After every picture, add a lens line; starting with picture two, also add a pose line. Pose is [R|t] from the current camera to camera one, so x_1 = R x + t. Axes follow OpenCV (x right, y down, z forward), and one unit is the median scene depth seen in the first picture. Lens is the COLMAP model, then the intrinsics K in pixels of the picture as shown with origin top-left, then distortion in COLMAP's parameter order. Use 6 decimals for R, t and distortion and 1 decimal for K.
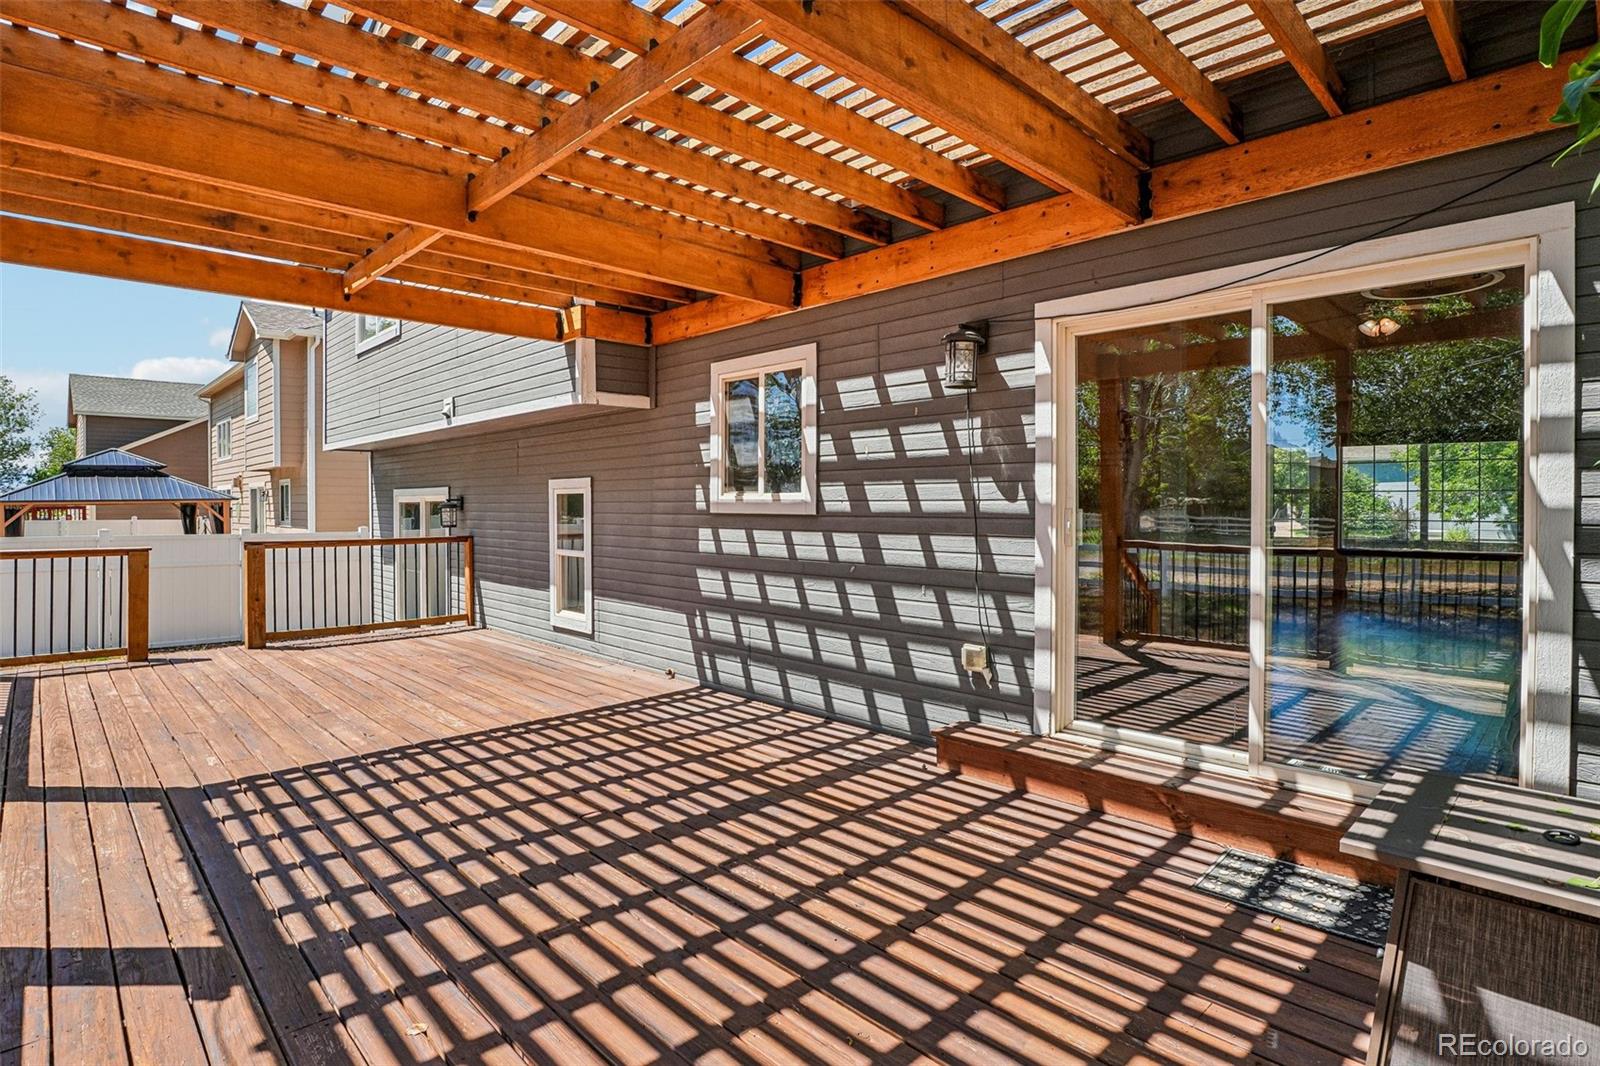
lens RADIAL K [[807.4, 0, 800.0], [0, 807.4, 533.0], [0, 0, 1]] dist [-0.032599, 0.000629]
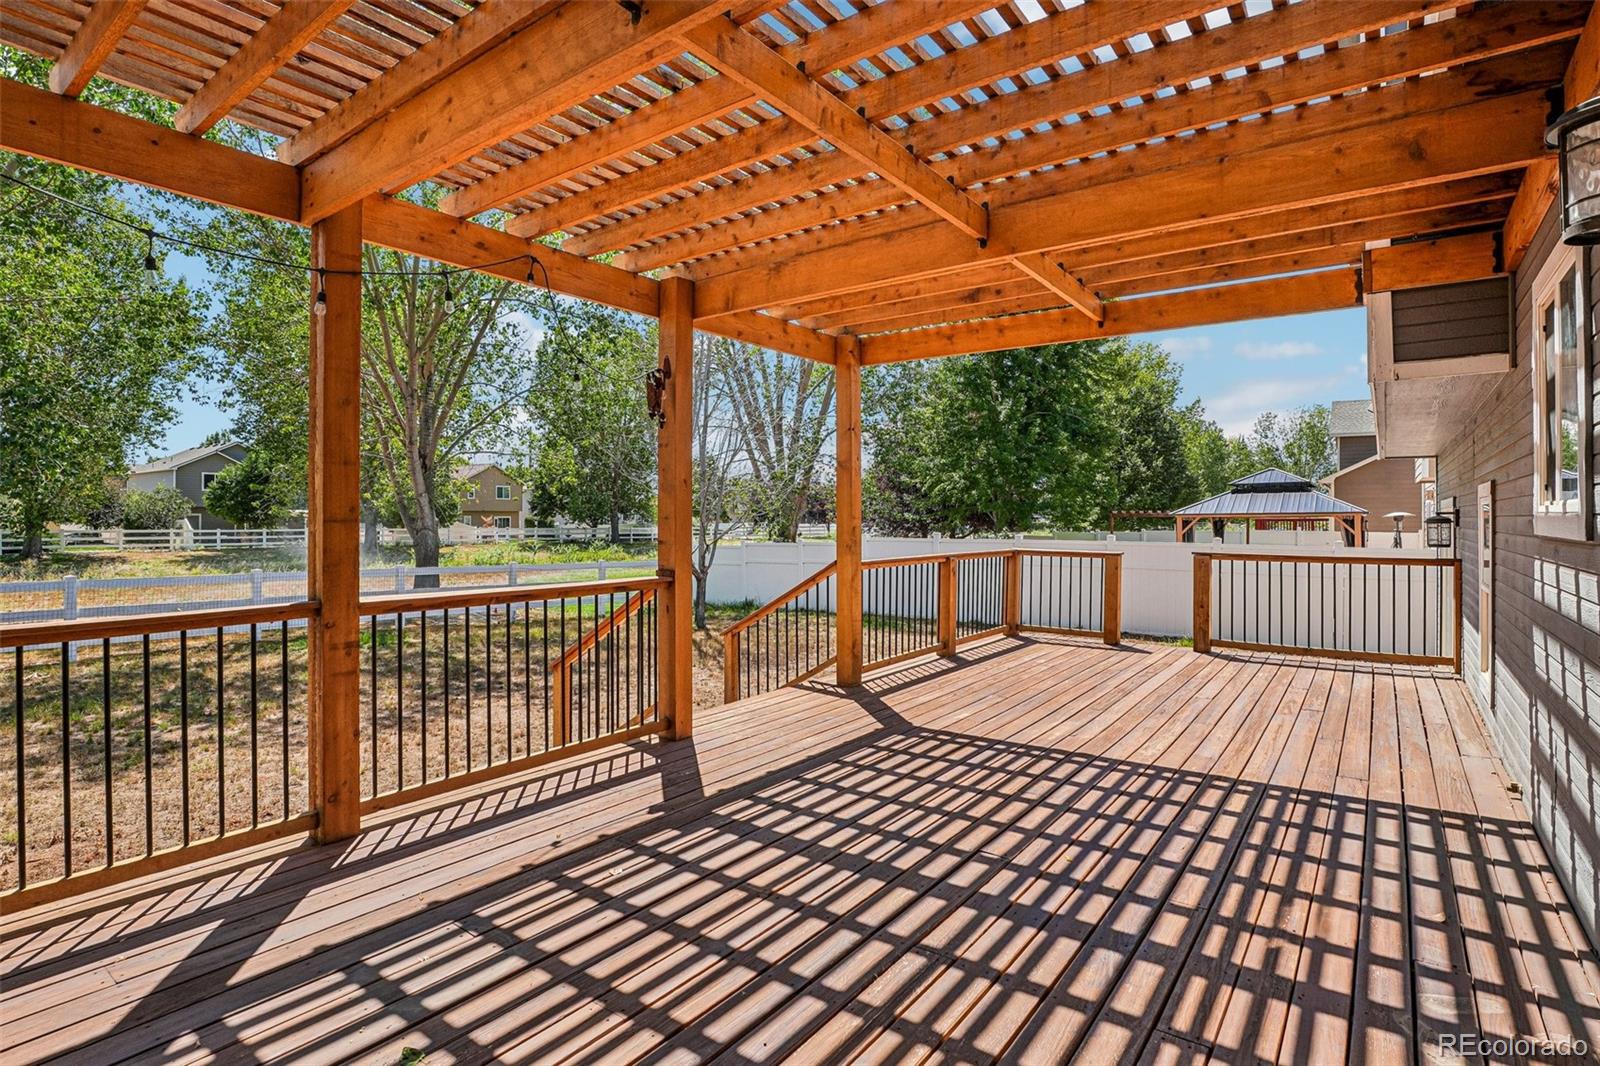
lens RADIAL K [[805.6, 0, 799.0], [0, 805.6, 502.4], [0, 0, 1]] dist [-0.029185, 0.001995]
pose [[0.173375, -0.014662, -0.984747, 0.500158], [-0.040529, 0.998936, -0.022009, -0.018068], [0.984022, 0.043727, 0.172596, 0.501726]]
